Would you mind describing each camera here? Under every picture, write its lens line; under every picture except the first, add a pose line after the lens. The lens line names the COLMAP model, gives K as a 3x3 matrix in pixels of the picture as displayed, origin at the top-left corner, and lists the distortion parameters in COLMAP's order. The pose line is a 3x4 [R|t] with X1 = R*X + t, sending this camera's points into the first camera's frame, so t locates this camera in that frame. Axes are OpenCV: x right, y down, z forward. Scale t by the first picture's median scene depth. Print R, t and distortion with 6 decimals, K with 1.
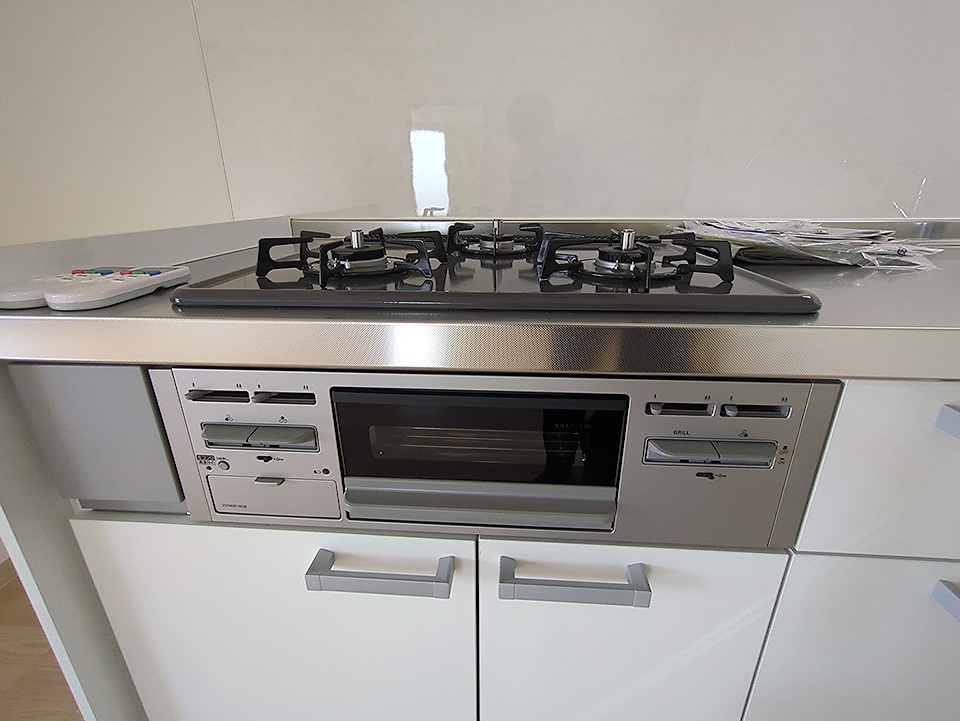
lens RADIAL K [[456.3, 0, 479.0], [0, 456.3, 359.6], [0, 0, 1]] dist [-0.002510, -0.000369]
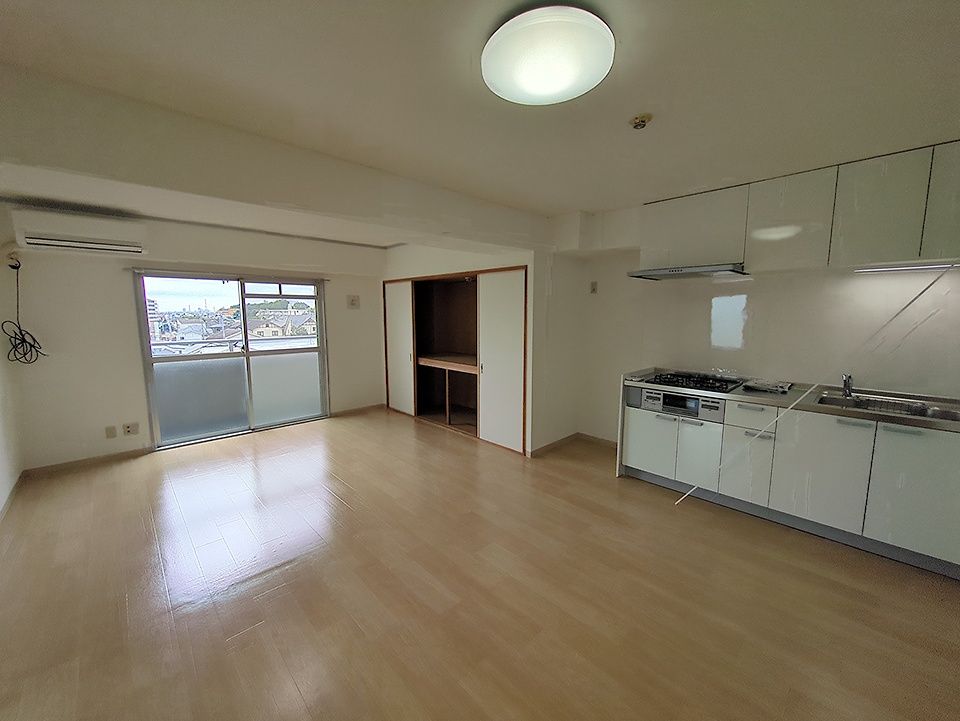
lens RADIAL K [[382.7, 0, 479.1], [0, 382.7, 356.5], [0, 0, 1]] dist [-0.005809, 0.002621]
pose [[0.743975, 0.085438, -0.662723, 1.763732], [-0.233750, 0.962405, -0.138336, 1.165952], [0.625989, 0.257830, 0.735976, -6.481669]]
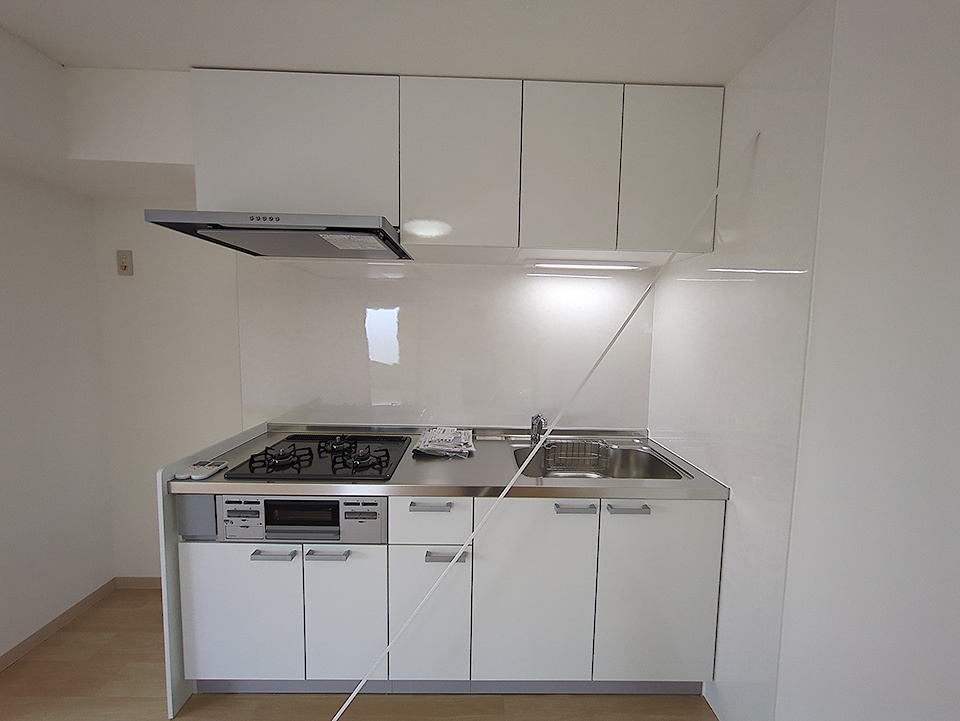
lens RADIAL K [[382.7, 0, 482.2], [0, 382.7, 361.5], [0, 0, 1]] dist [-0.005809, 0.002621]
pose [[0.995226, 0.020052, 0.095516, 1.120586], [0.005258, 0.966230, -0.257627, -0.215784], [-0.097456, 0.256900, 0.961512, -2.466861]]
